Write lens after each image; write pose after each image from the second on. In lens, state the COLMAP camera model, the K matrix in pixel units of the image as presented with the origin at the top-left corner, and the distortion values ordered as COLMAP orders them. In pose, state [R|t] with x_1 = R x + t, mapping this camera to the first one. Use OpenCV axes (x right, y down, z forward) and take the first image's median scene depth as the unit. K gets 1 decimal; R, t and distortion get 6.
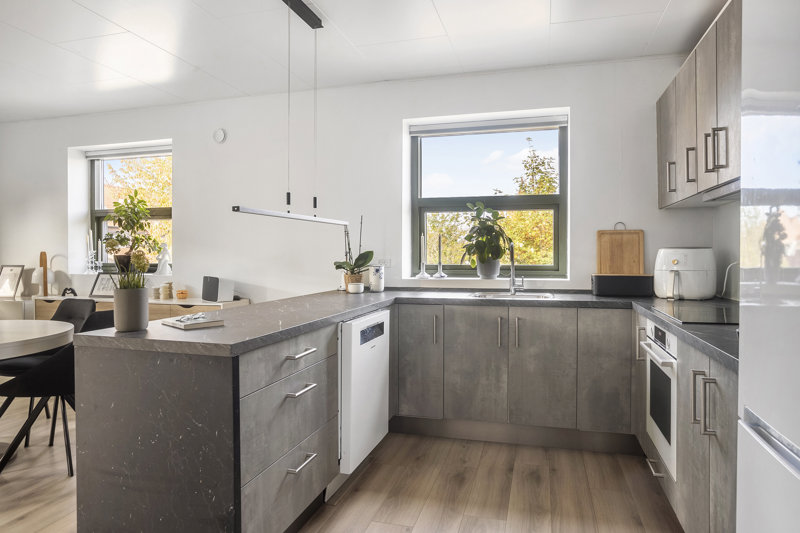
lens RADIAL K [[484.0, 0, 403.2], [0, 484.0, 257.0], [0, 0, 1]] dist [-0.046775, 0.028072]
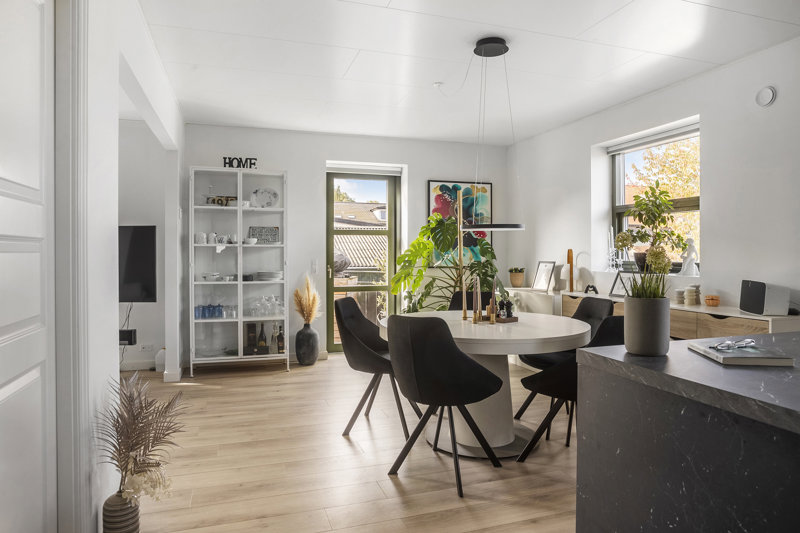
lens RADIAL K [[484.0, 0, 403.2], [0, 484.0, 257.0], [0, 0, 1]] dist [-0.046775, 0.028072]
pose [[0.539756, 0.008914, -0.841774, -0.061552], [-0.004707, 0.999960, 0.007570, -0.000424], [0.841808, -0.000124, 0.539777, 0.117062]]
